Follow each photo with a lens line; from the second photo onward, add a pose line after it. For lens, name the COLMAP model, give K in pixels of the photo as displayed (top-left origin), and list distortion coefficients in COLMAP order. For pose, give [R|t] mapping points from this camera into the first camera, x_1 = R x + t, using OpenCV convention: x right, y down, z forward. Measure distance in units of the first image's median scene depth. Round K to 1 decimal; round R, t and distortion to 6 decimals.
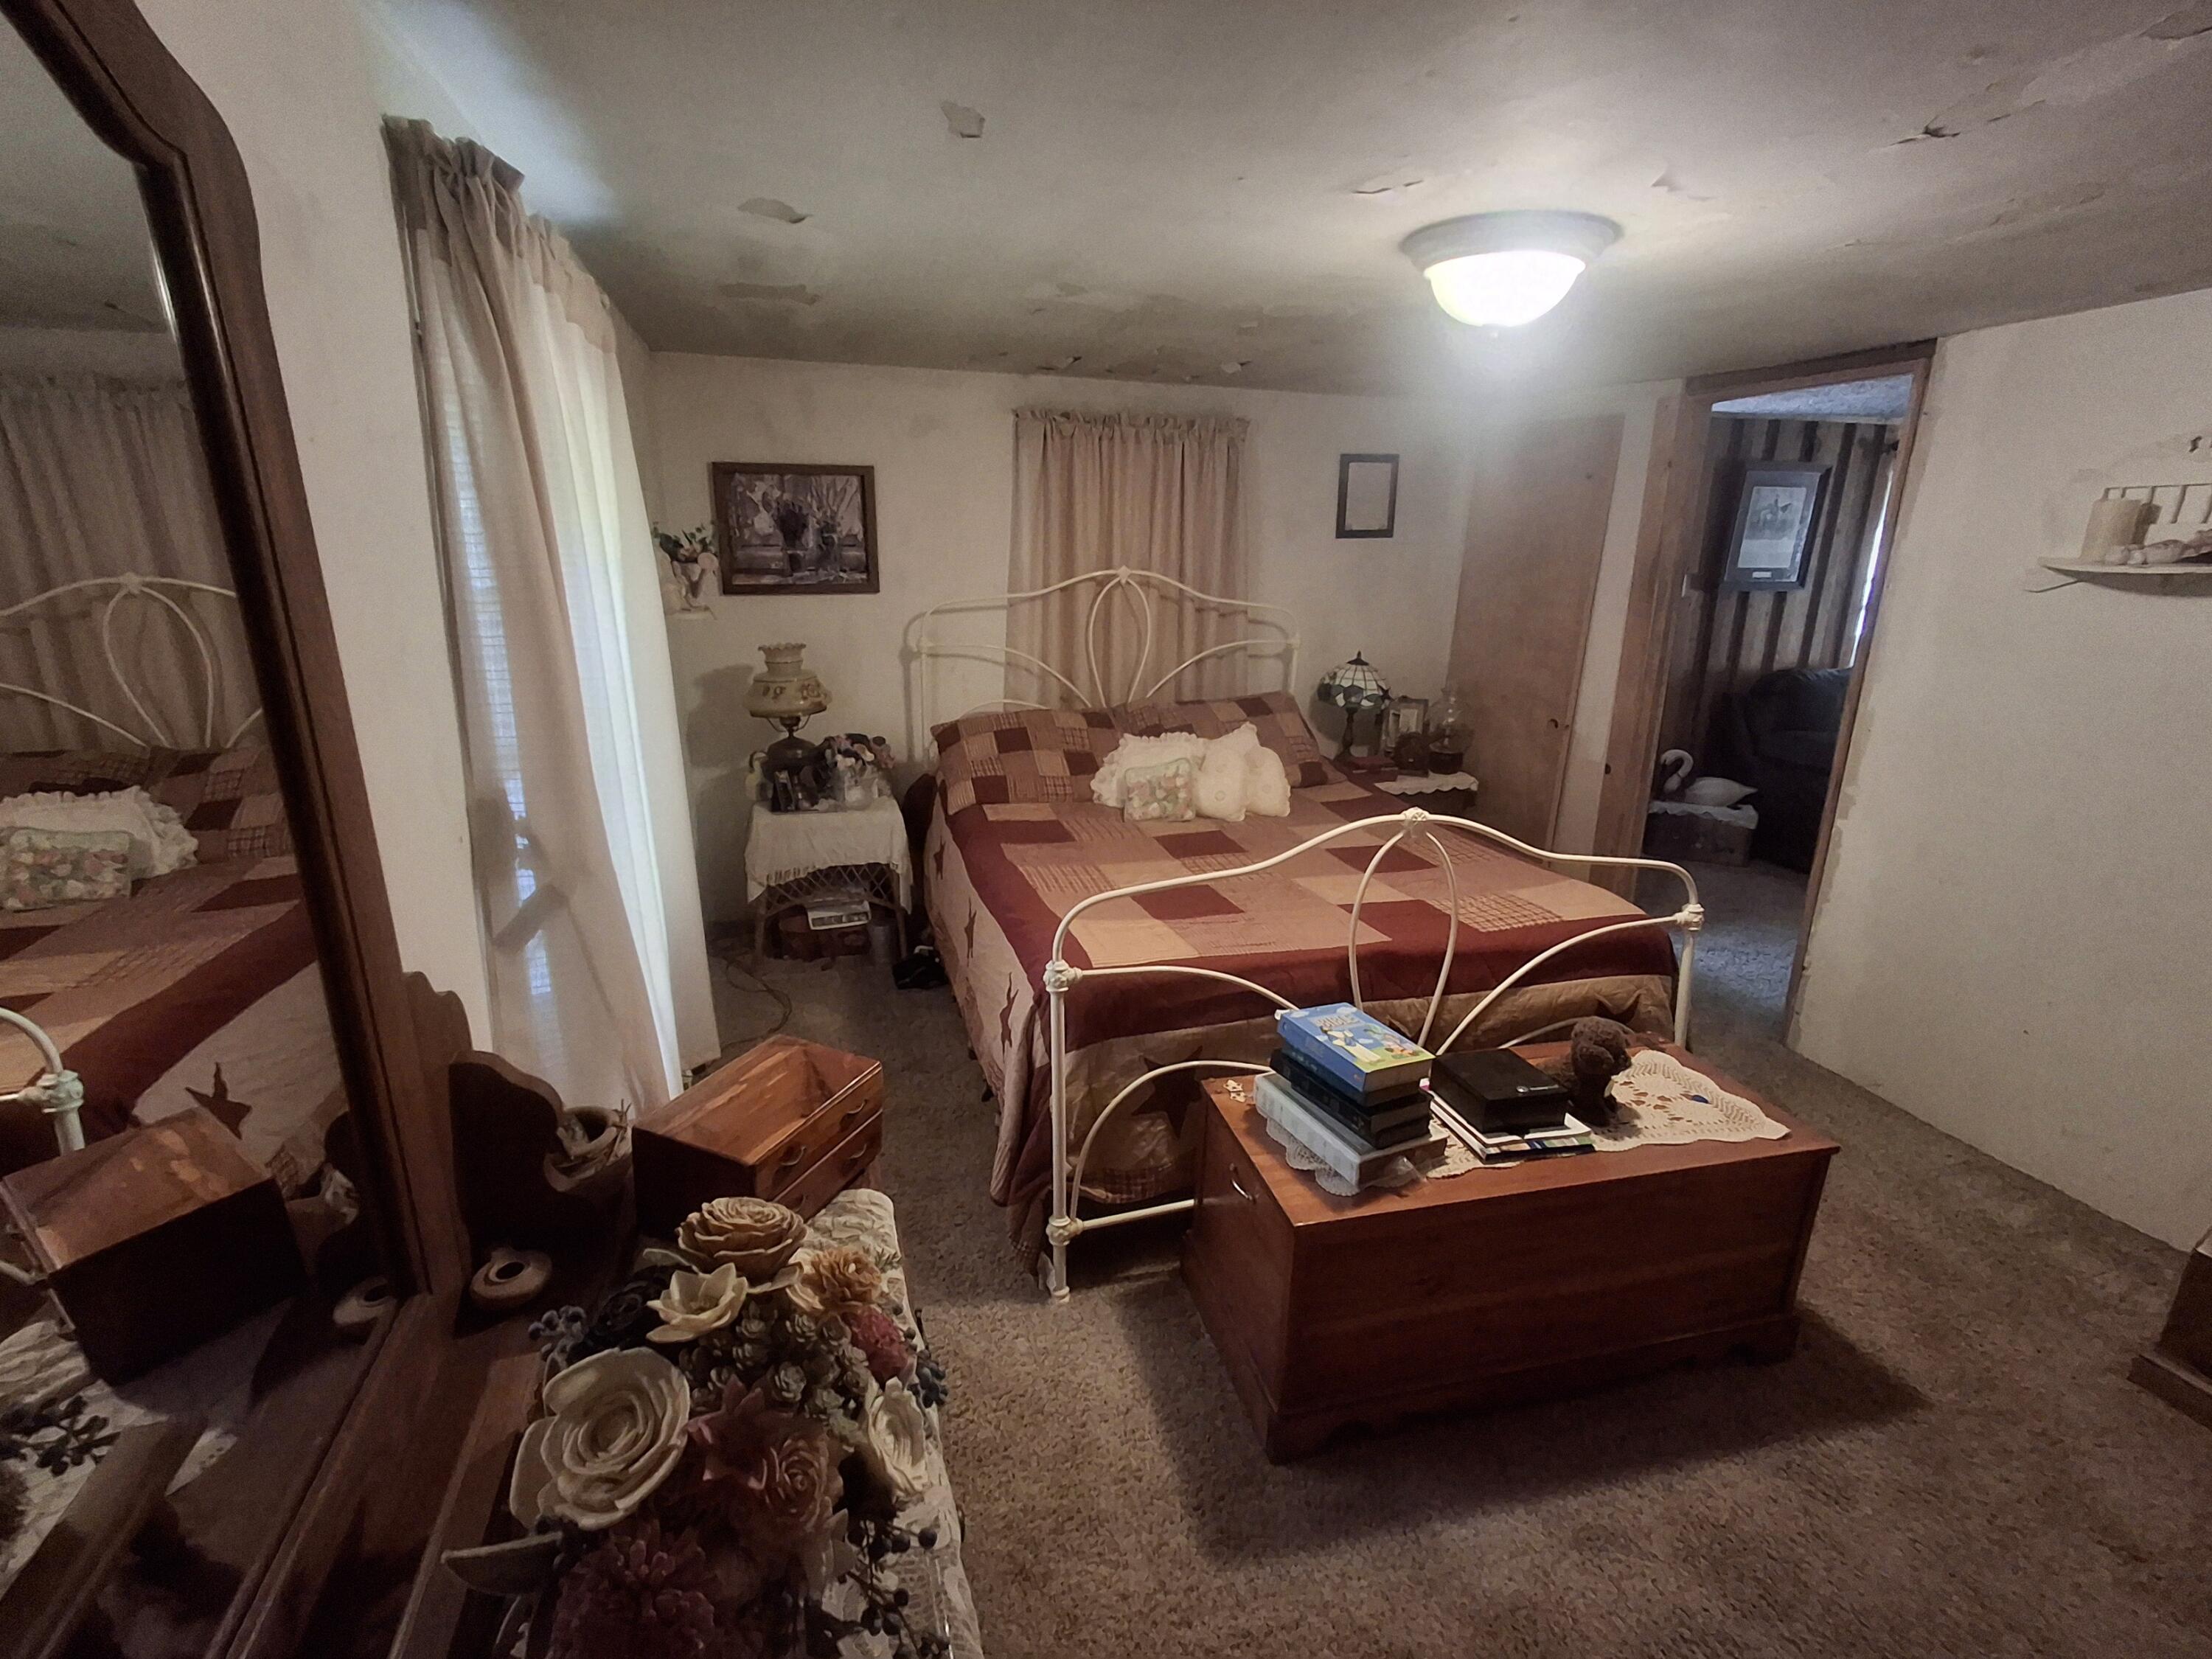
lens RADIAL K [[997.9, 0, 1096.0], [0, 997.9, 819.8], [0, 0, 1]] dist [0.000384, 0.004830]
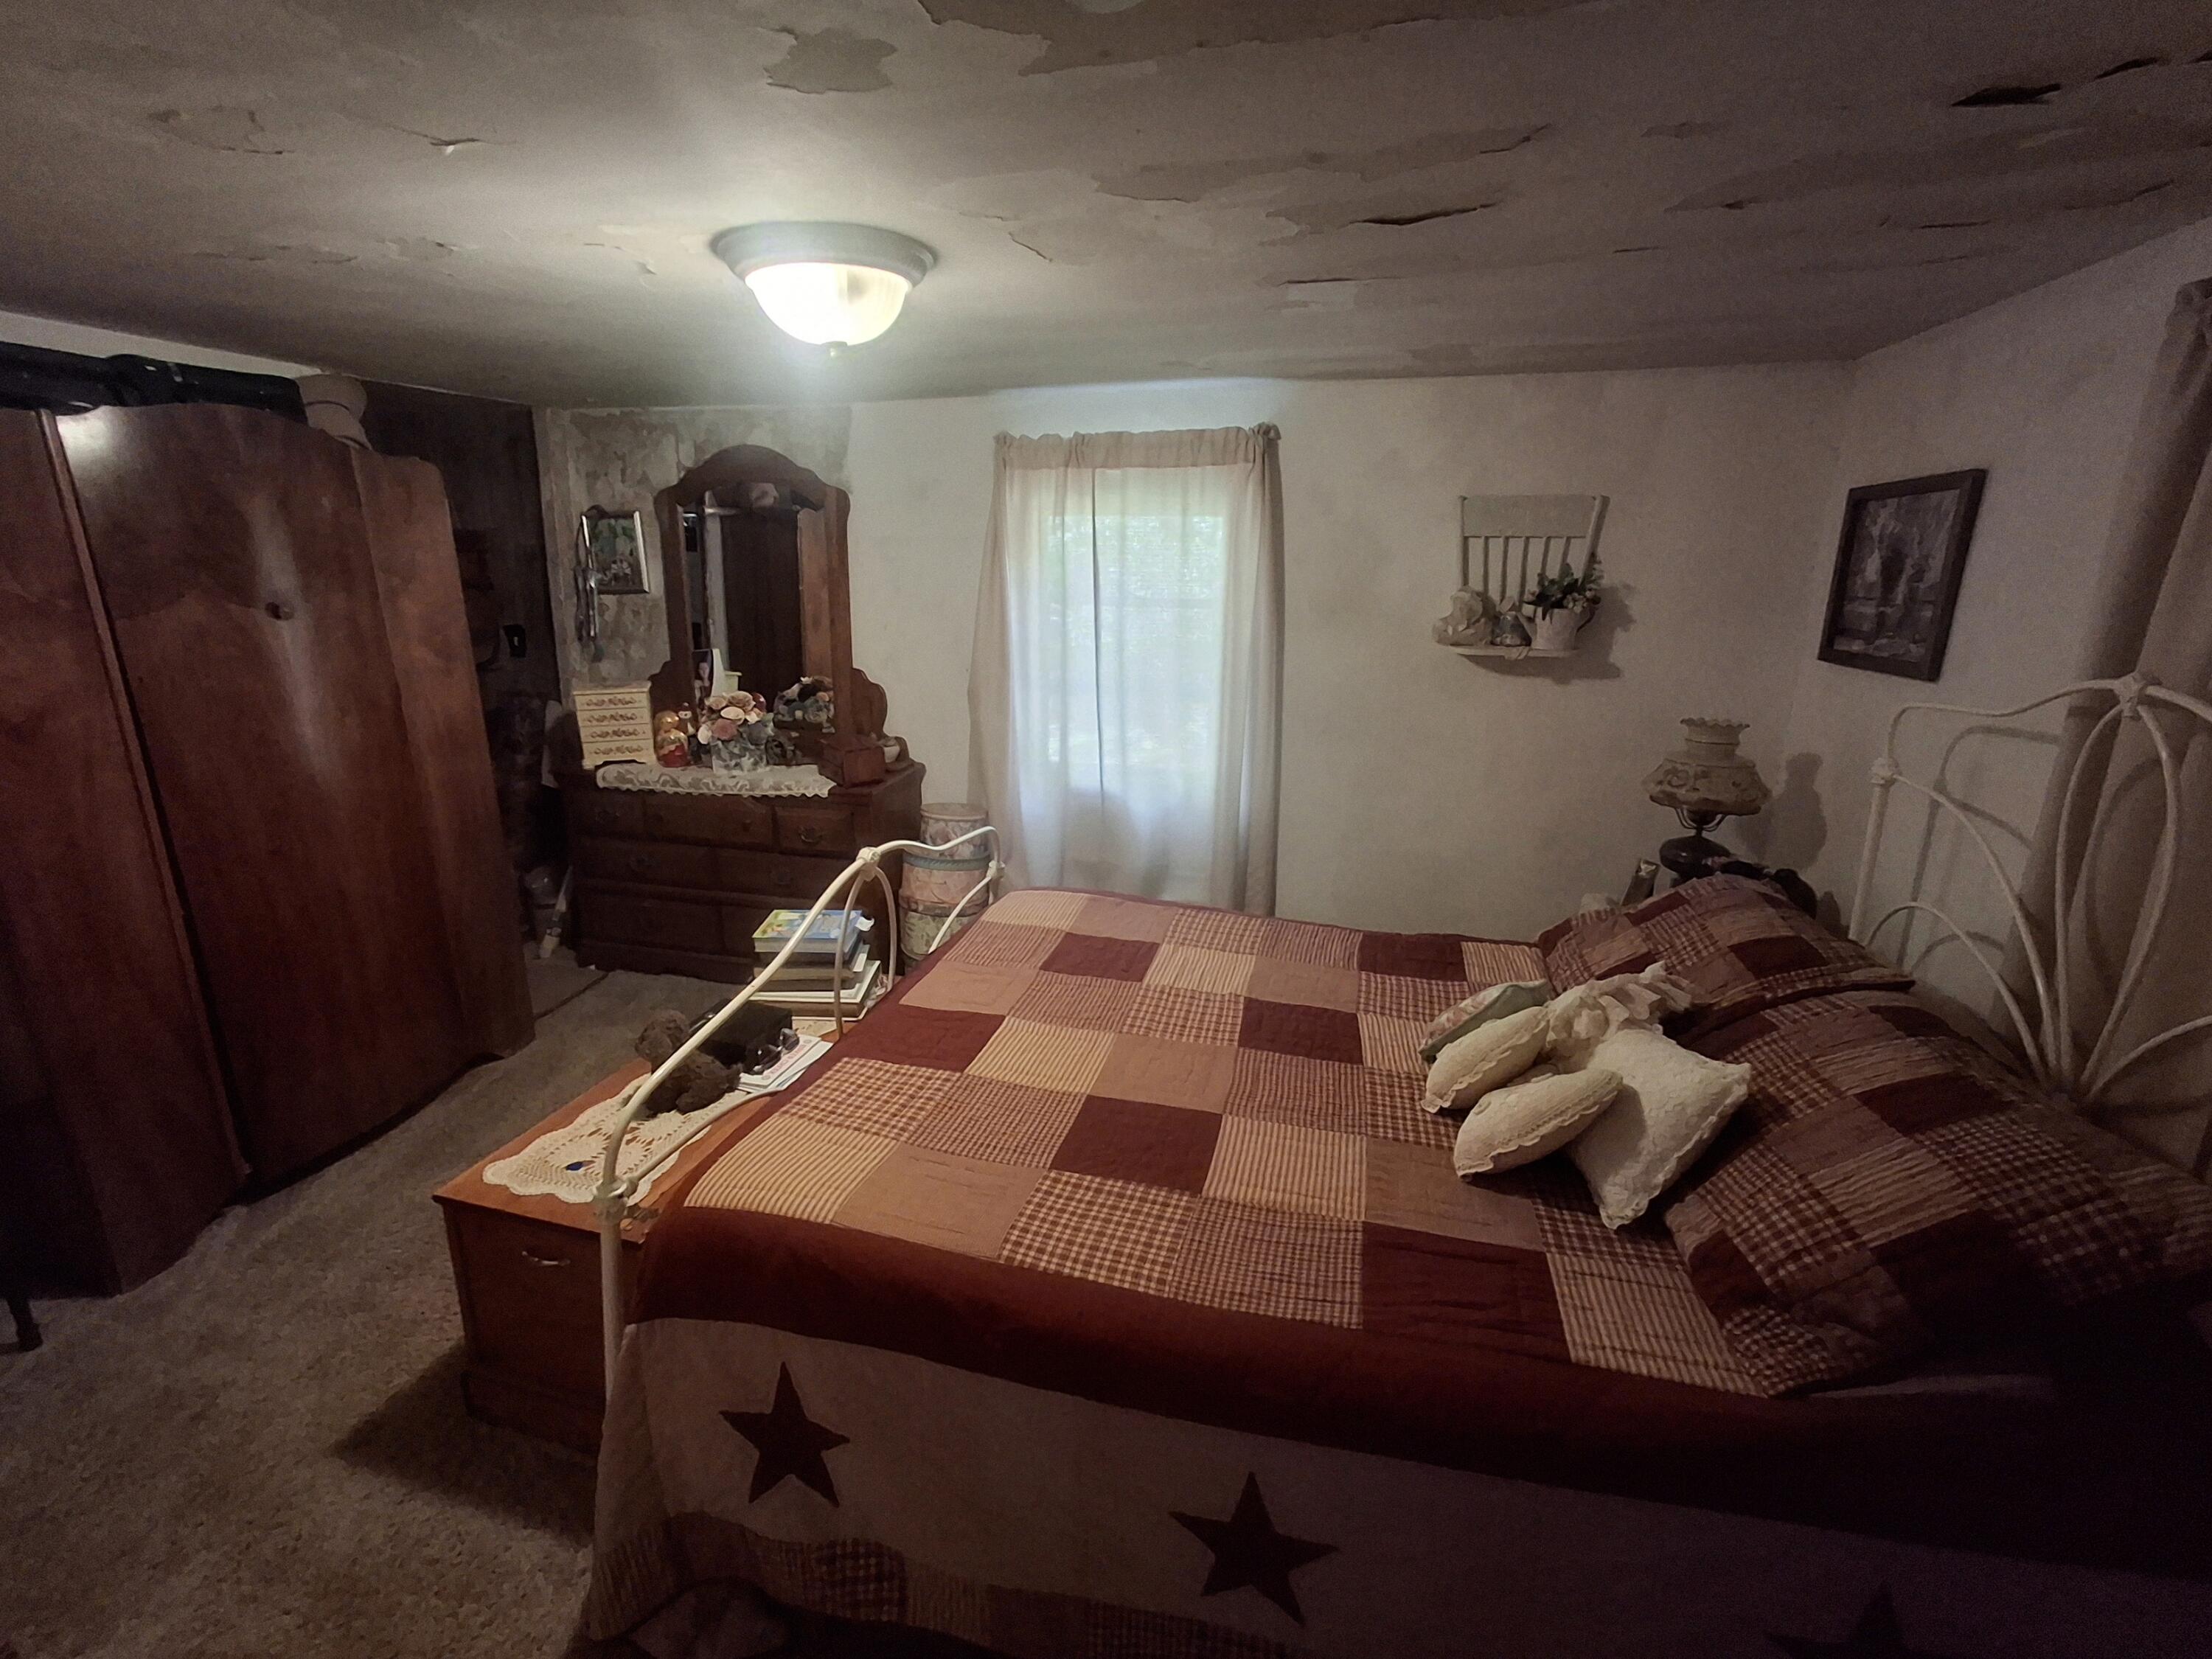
lens RADIAL K [[997.9, 0, 1101.1], [0, 997.9, 832.4], [0, 0, 1]] dist [0.000384, 0.004830]
pose [[-0.519372, 0.207617, -0.828944, 0.575235], [-0.247796, 0.891769, 0.378609, -0.257972], [0.817832, 0.402048, -0.411713, 0.903131]]
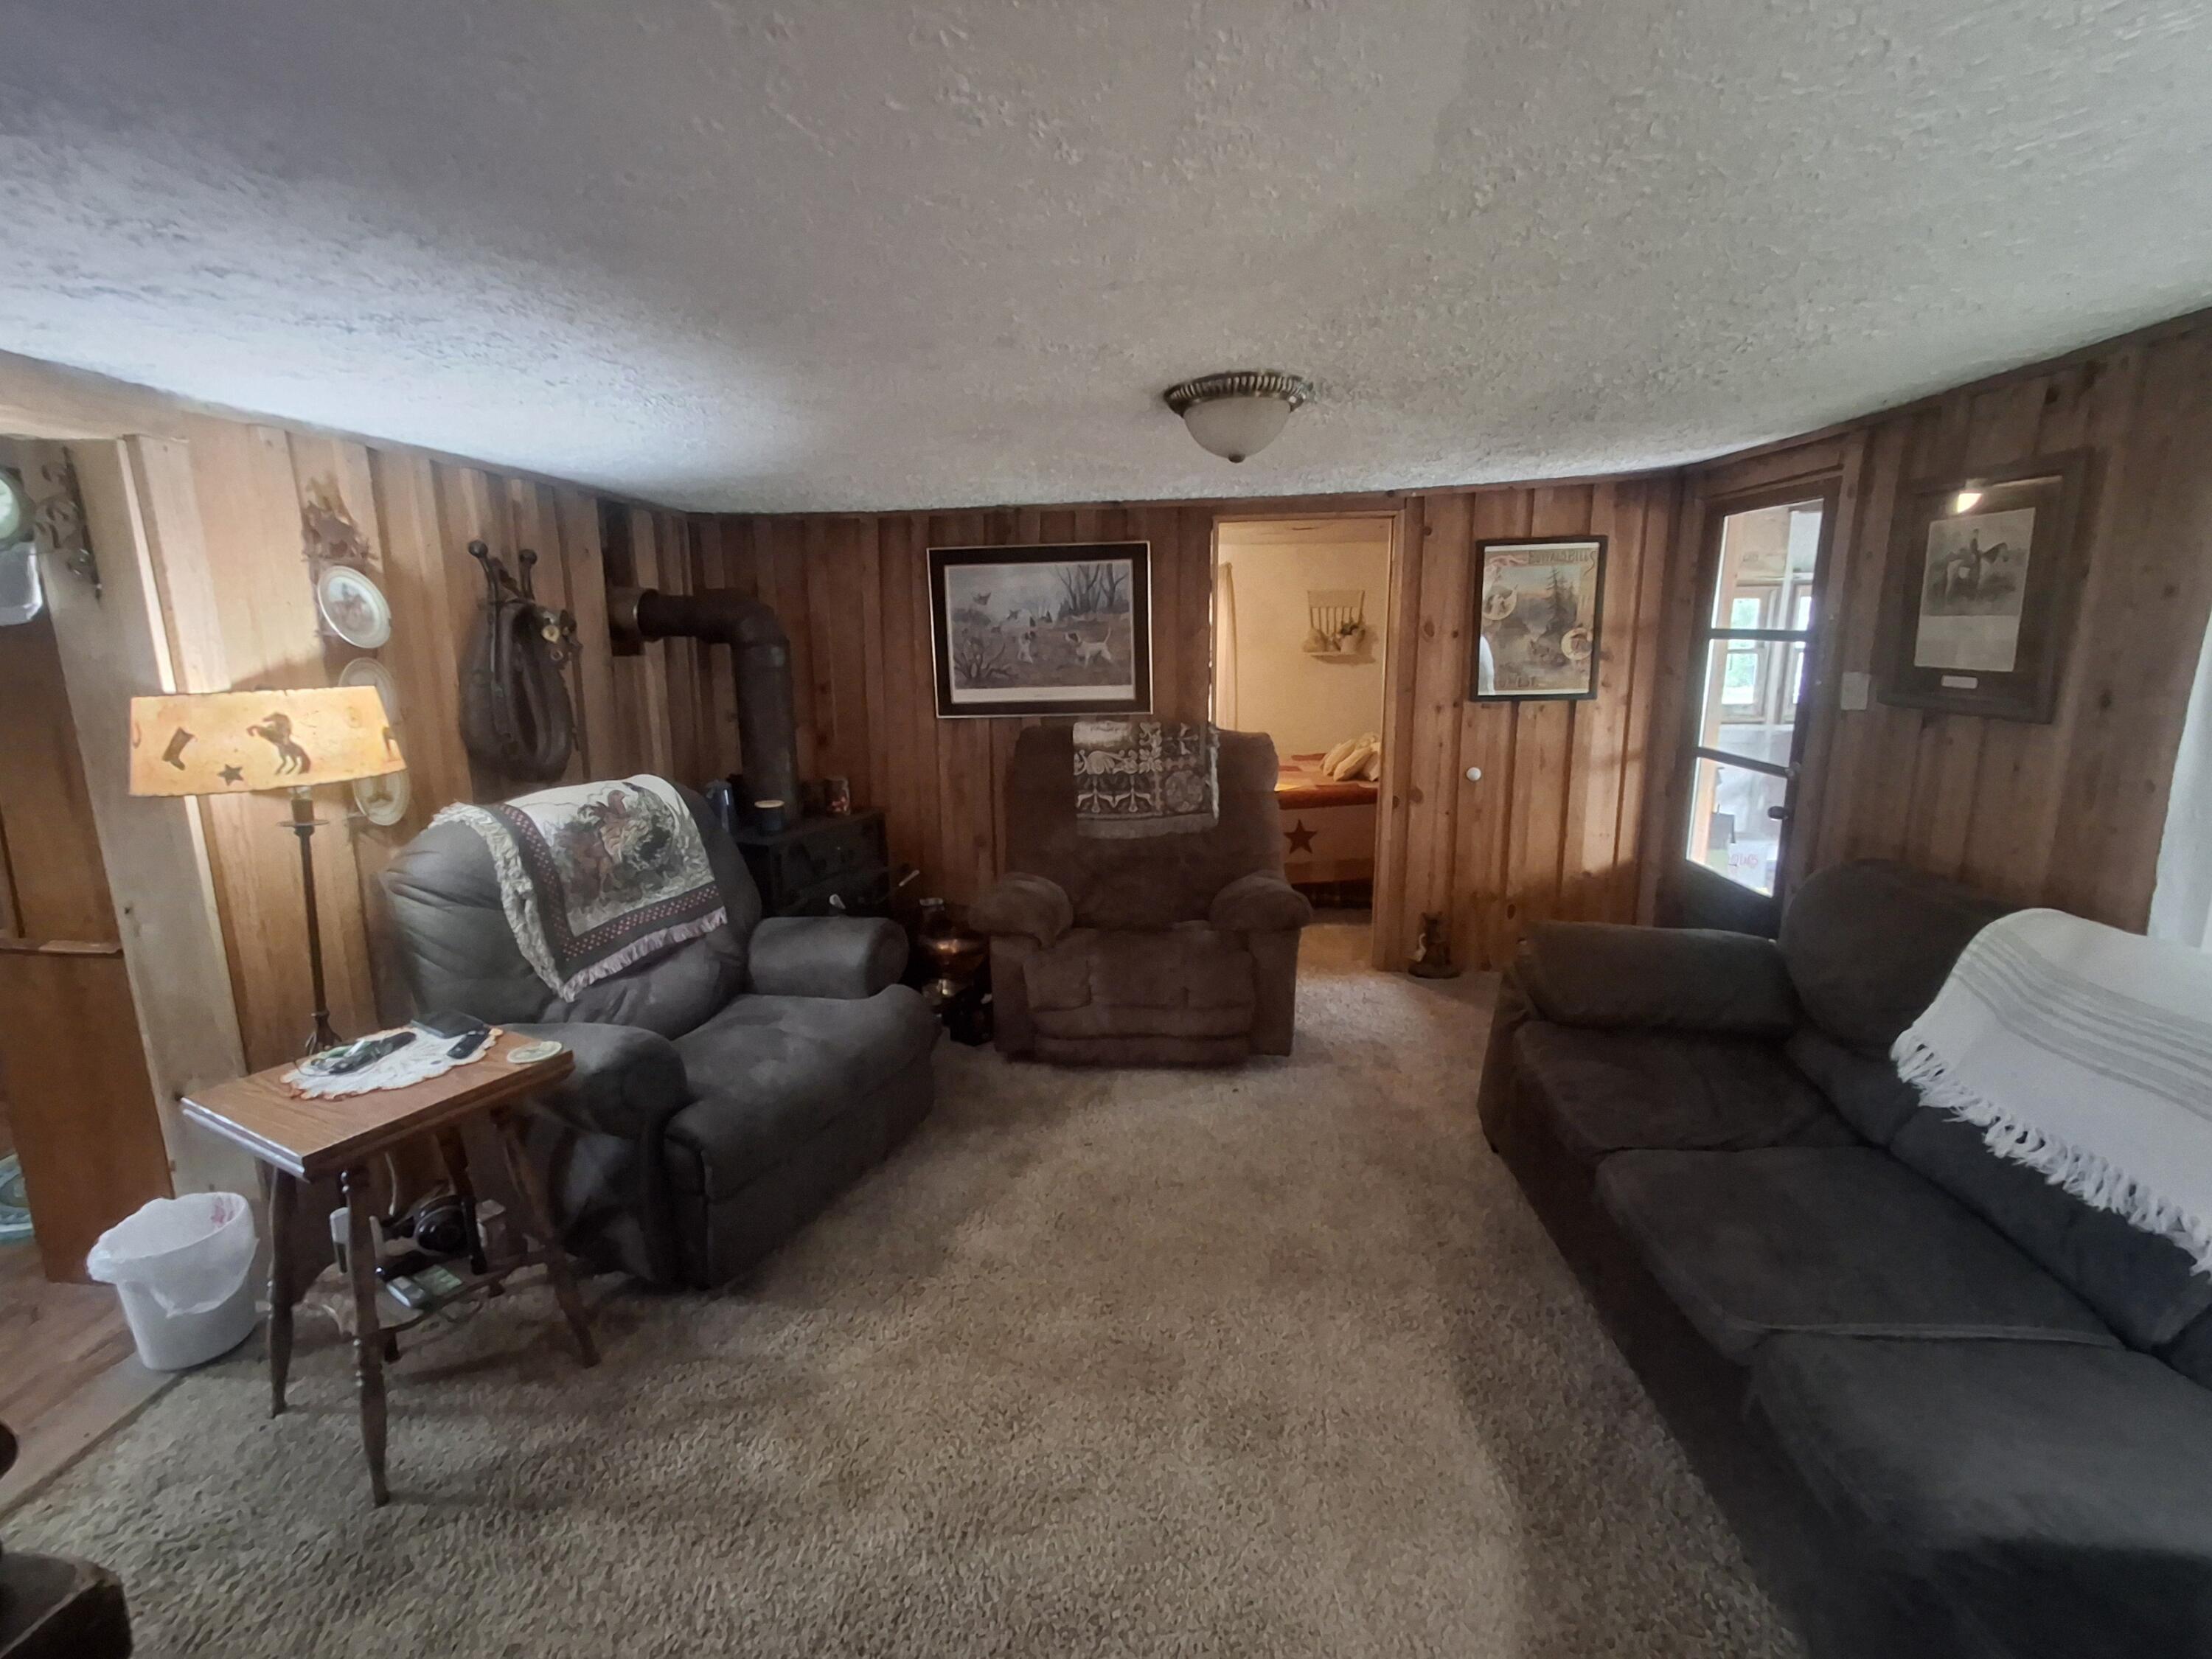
lens RADIAL K [[997.9, 0, 1099.6], [0, 997.9, 821.4], [0, 0, 1]] dist [0.000384, 0.004830]
pose [[-0.361740, 0.174908, -0.915725, 1.802449], [-0.251509, 0.927515, 0.276514, -0.287619], [0.897712, 0.330339, -0.291528, 1.062885]]
